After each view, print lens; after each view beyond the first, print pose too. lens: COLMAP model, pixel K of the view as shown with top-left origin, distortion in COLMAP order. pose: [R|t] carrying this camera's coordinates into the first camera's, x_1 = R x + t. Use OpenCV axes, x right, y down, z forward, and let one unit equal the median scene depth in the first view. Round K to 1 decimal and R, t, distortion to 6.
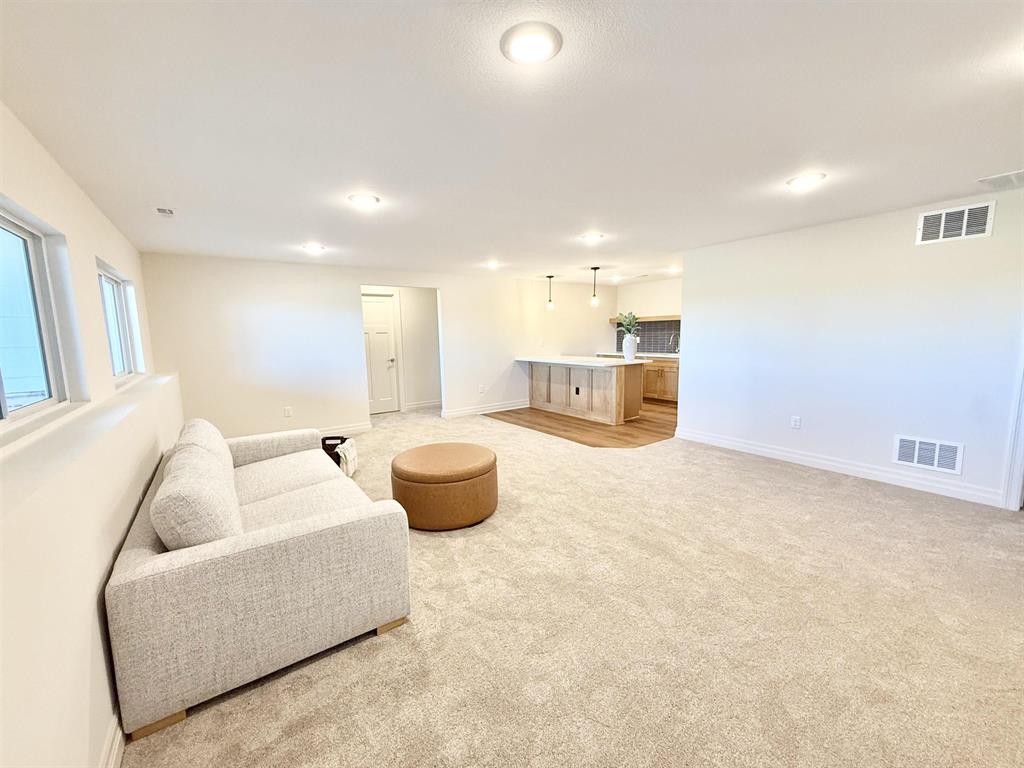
lens RADIAL K [[407.9, 0, 510.8], [0, 407.9, 383.5], [0, 0, 1]] dist [-0.007655, 0.001856]
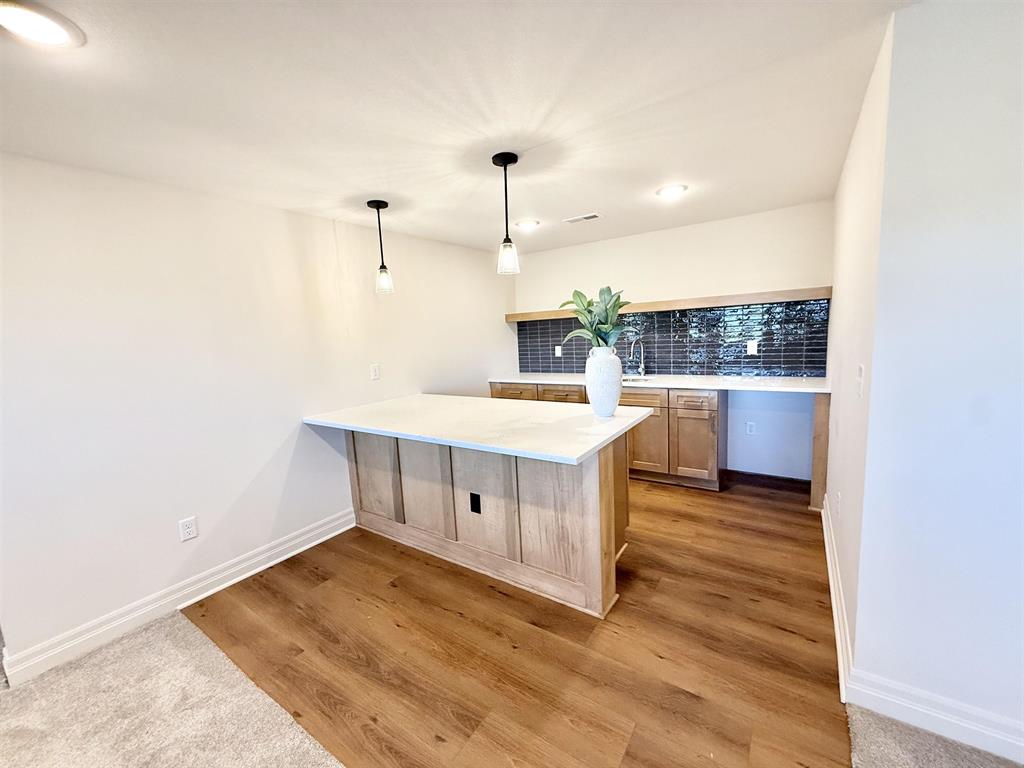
lens RADIAL K [[407.9, 0, 506.9], [0, 407.9, 383.0], [0, 0, 1]] dist [-0.007655, 0.001856]
pose [[0.943014, -0.075971, 0.323965, 0.078996], [0.079071, 0.996862, 0.003604, -0.092001], [-0.323222, 0.022218, 0.946062, 0.642976]]
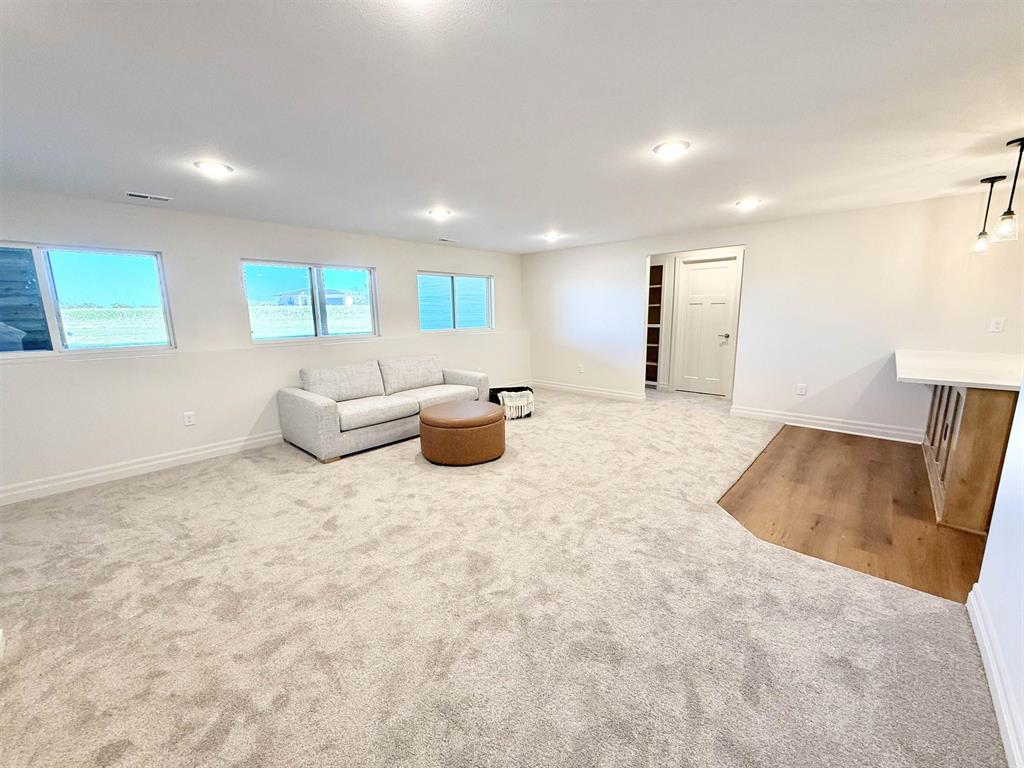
lens RADIAL K [[407.9, 0, 504.5], [0, 407.9, 386.4], [0, 0, 1]] dist [-0.007655, 0.001856]
pose [[0.199535, 0.195832, -0.960123, 0.500969], [-0.107870, 0.978261, 0.177114, -0.060262], [0.973935, 0.068228, 0.216322, 0.411320]]
